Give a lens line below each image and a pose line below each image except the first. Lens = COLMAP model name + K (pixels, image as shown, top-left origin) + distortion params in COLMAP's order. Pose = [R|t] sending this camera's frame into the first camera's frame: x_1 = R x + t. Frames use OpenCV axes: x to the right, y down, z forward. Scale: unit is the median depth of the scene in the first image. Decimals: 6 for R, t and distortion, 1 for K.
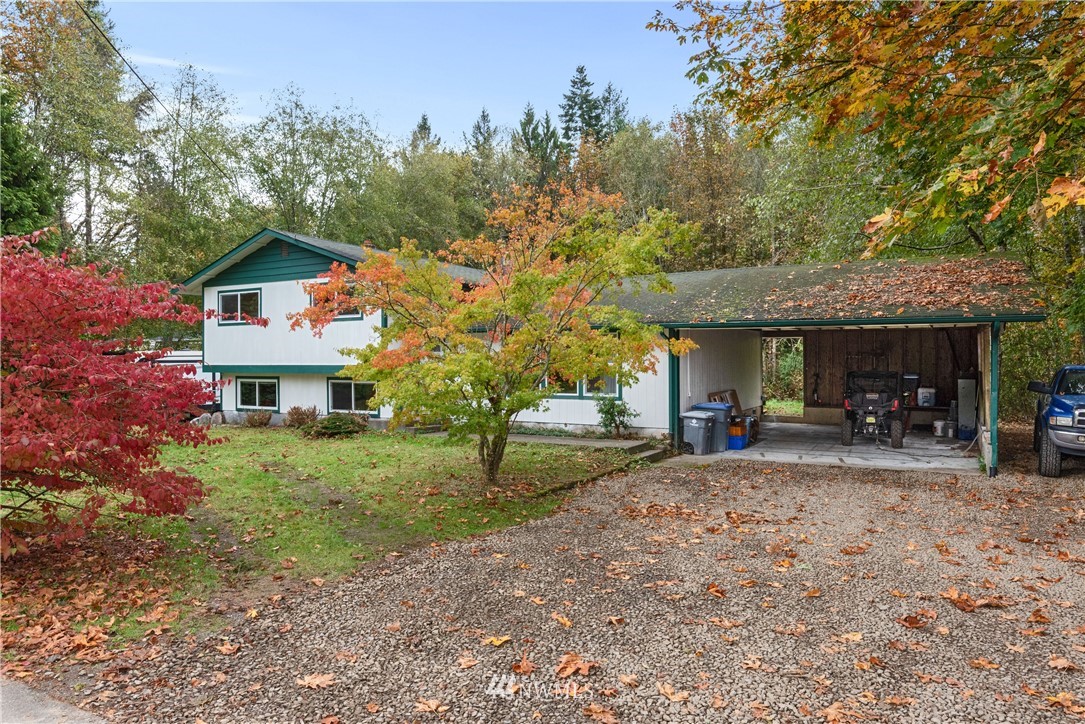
lens RADIAL K [[694.7, 0, 551.1], [0, 694.7, 357.9], [0, 0, 1]] dist [0.005959, 0.000351]
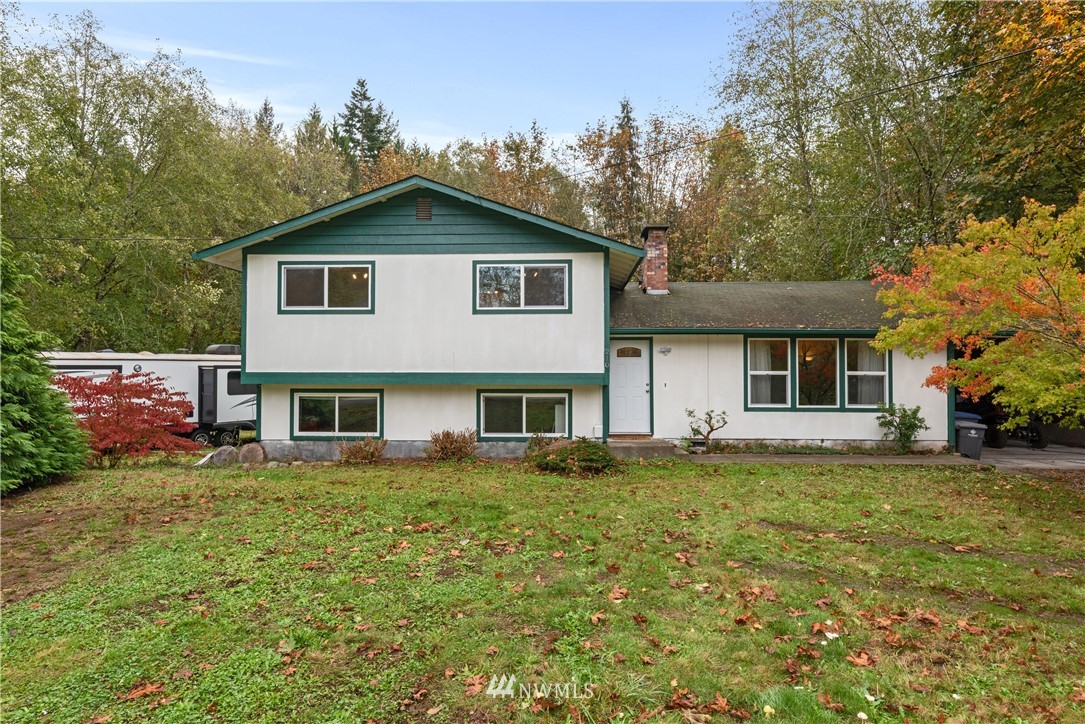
lens RADIAL K [[616.4, 0, 541.8], [0, 616.4, 362.9], [0, 0, 1]] dist [0.000216, -0.002779]
pose [[0.891756, 0.011047, 0.452381, -0.519000], [-0.006094, 0.999904, -0.012404, 0.006748], [-0.452475, 0.008305, 0.891738, 0.359597]]
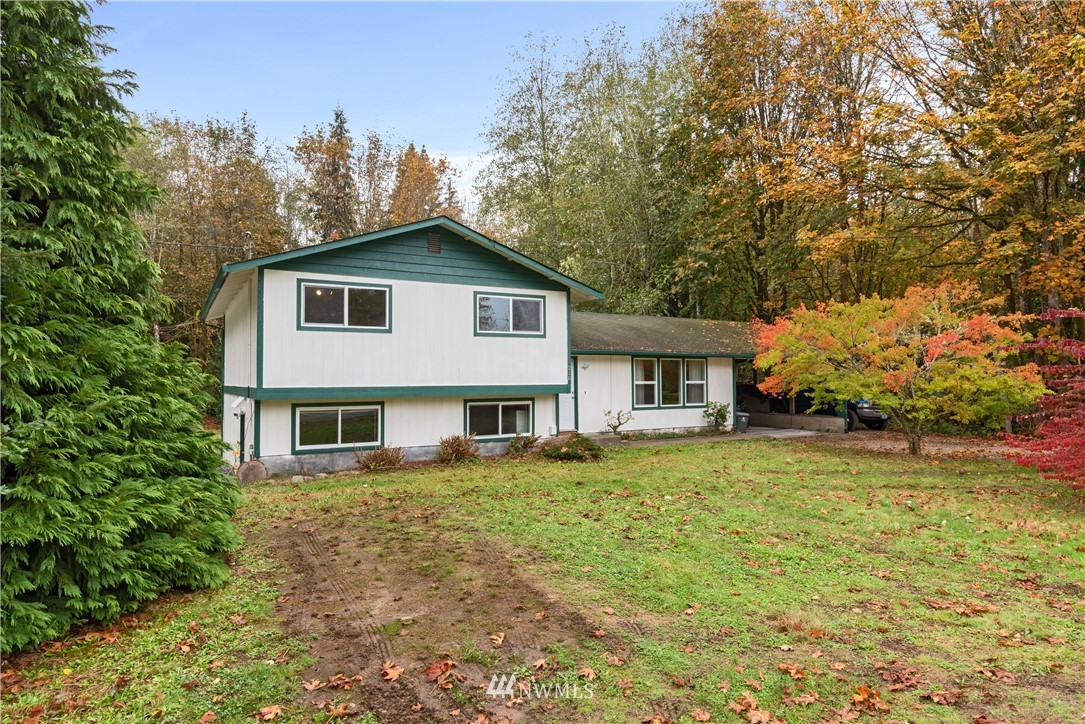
lens RADIAL K [[616.4, 0, 535.9], [0, 616.4, 361.8], [0, 0, 1]] dist [0.000216, -0.002779]
pose [[0.514265, 0.023193, 0.857318, -0.870865], [0.001923, 0.999601, -0.028195, 0.002364], [-0.857629, 0.016148, 0.514015, 0.492636]]
